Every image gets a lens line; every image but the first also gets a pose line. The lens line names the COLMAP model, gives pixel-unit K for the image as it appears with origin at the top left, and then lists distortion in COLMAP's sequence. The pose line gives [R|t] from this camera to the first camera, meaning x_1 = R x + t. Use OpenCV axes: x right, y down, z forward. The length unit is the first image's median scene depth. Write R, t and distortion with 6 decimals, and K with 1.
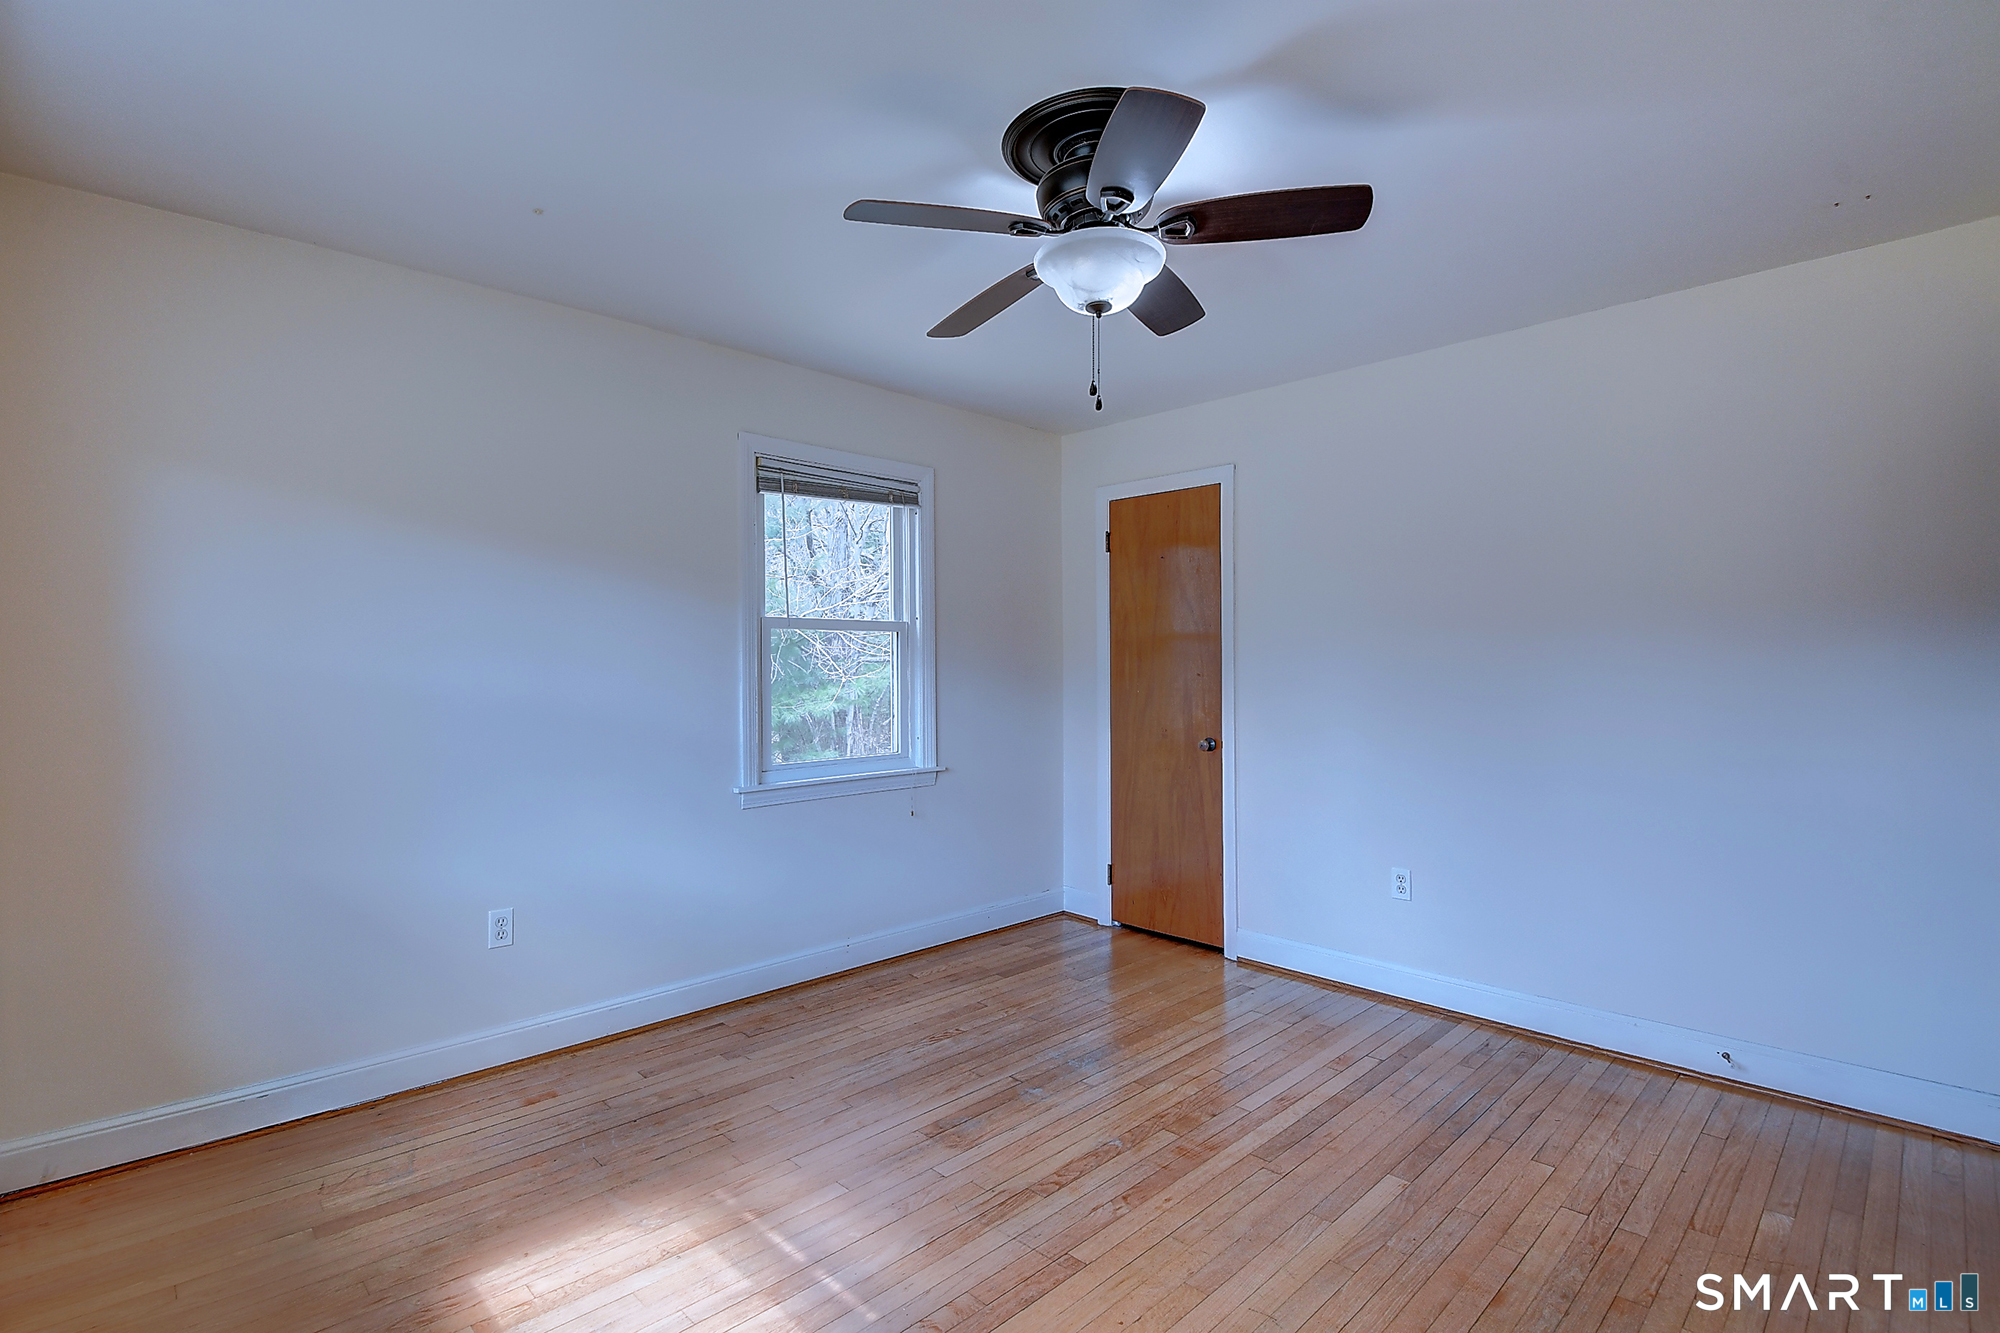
lens RADIAL K [[957.1, 0, 979.6], [0, 957.1, 671.7], [0, 0, 1]] dist [0.030067, -0.031924]
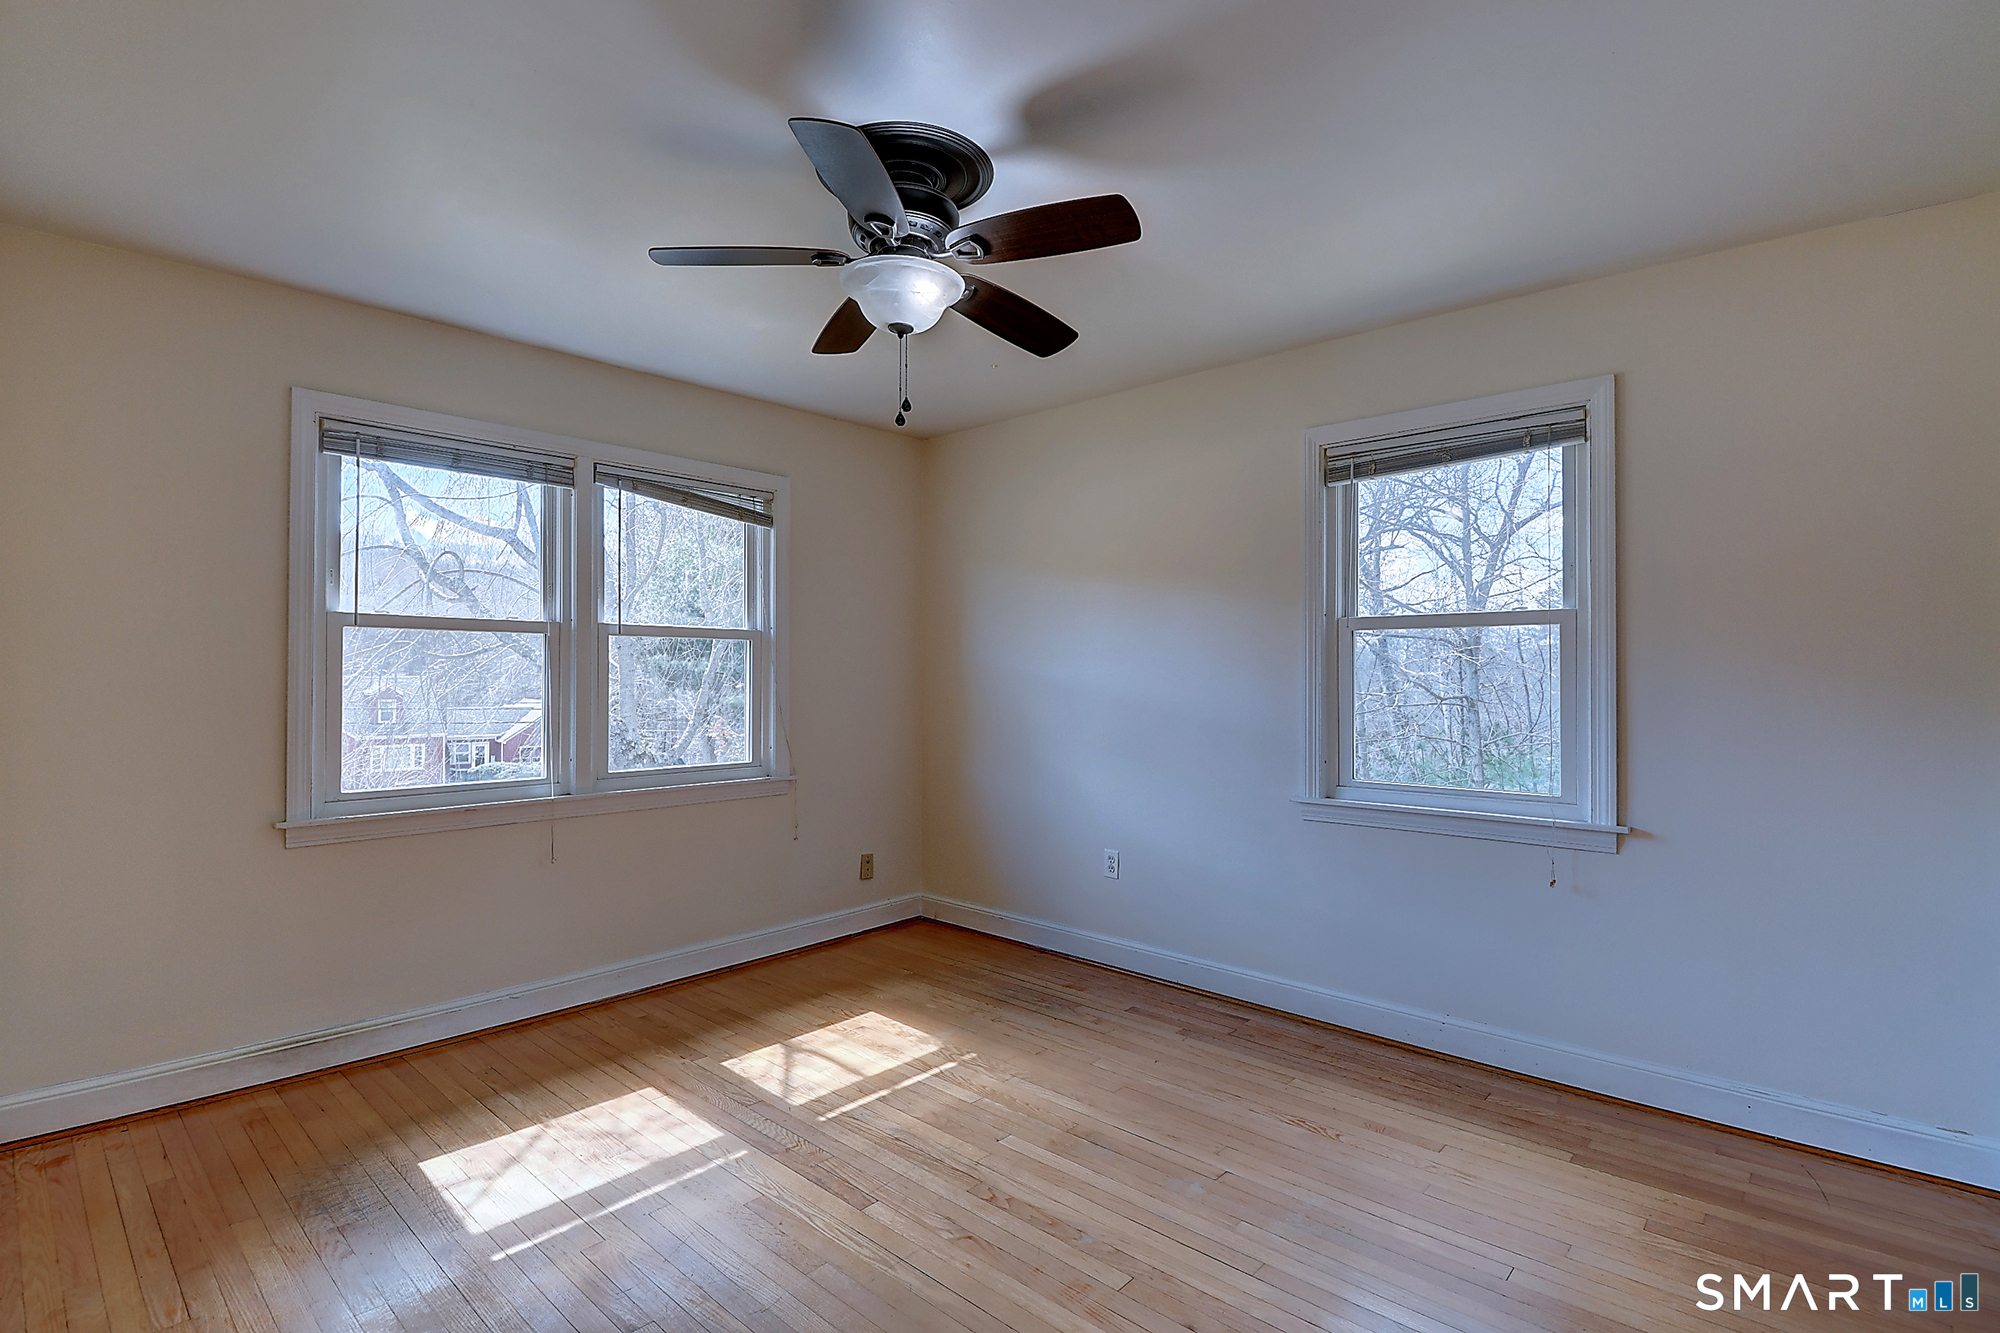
lens RADIAL K [[957.1, 0, 979.6], [0, 957.1, 671.7], [0, 0, 1]] dist [0.030067, -0.031924]
pose [[0.054669, -0.003082, -0.998500, 0.753401], [-0.021606, 0.999757, -0.004269, 0.006934], [0.998271, 0.021807, 0.054589, 0.667132]]
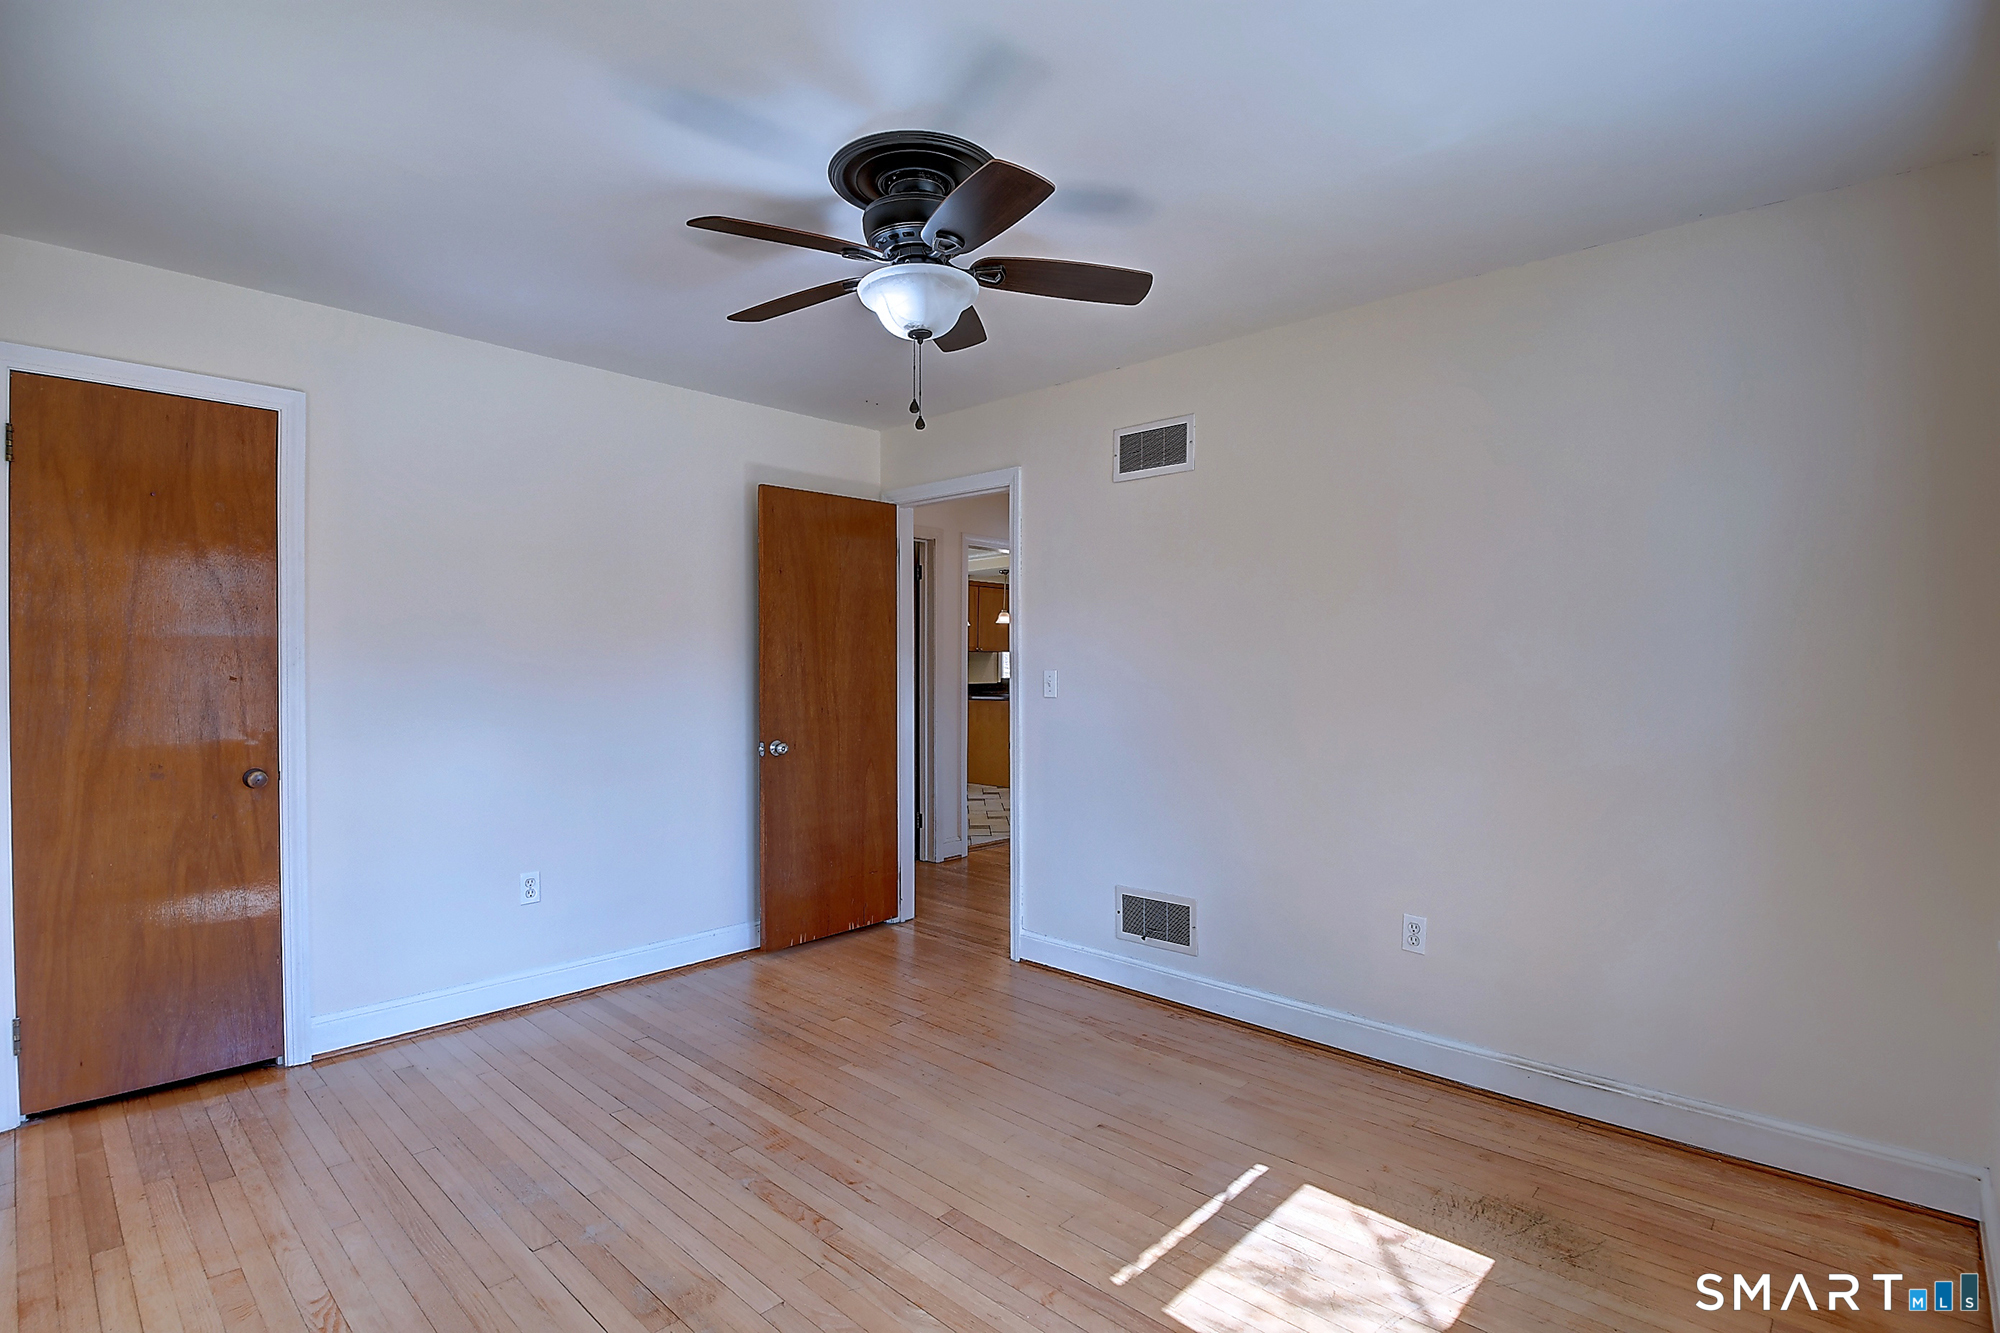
lens RADIAL K [[957.1, 0, 979.6], [0, 957.1, 671.7], [0, 0, 1]] dist [0.030067, -0.031924]
pose [[-0.049161, -0.003398, 0.998785, -0.619713], [0.004195, 0.999985, 0.003609, -0.002417], [-0.998782, 0.004368, -0.049146, 0.641296]]
